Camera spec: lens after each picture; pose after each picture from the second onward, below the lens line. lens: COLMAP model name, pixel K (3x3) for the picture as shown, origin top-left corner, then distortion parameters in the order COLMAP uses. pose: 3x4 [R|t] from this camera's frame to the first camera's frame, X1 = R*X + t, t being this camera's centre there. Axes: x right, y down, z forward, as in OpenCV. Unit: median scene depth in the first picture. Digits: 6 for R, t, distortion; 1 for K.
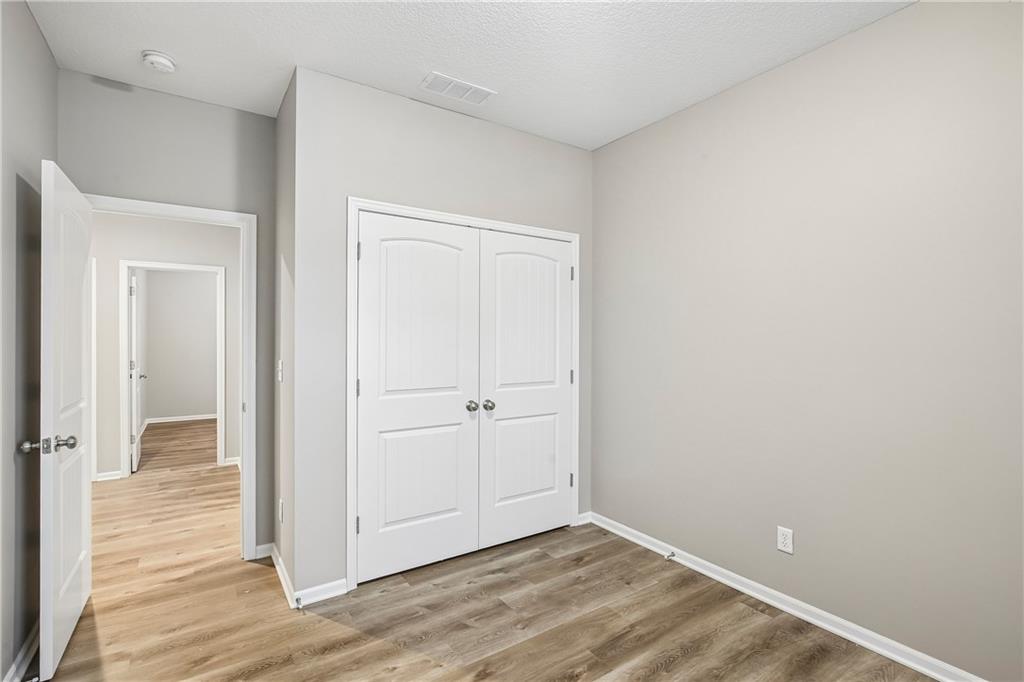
lens RADIAL K [[477.1, 0, 509.5], [0, 477.1, 336.5], [0, 0, 1]] dist [-0.017133, 0.004360]
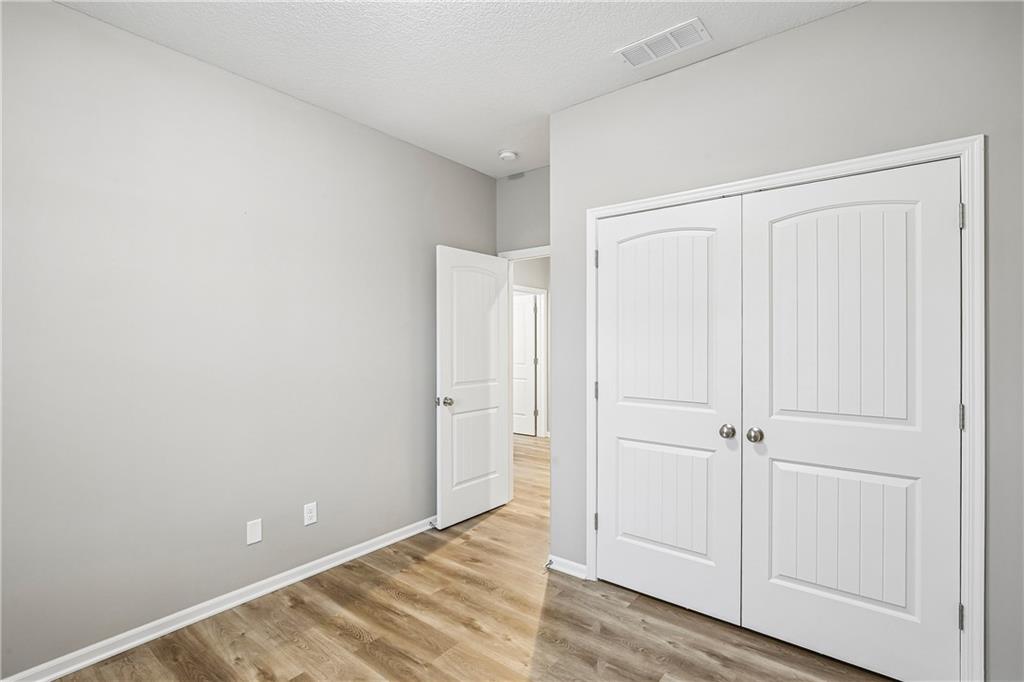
lens RADIAL K [[477.1, 0, 507.5], [0, 477.1, 341.1], [0, 0, 1]] dist [-0.017133, 0.004360]
pose [[0.302985, -0.001863, -0.952993, 0.627777], [0.006239, 0.999981, 0.000029, -0.000919], [0.952975, -0.005954, 0.302991, 0.507161]]
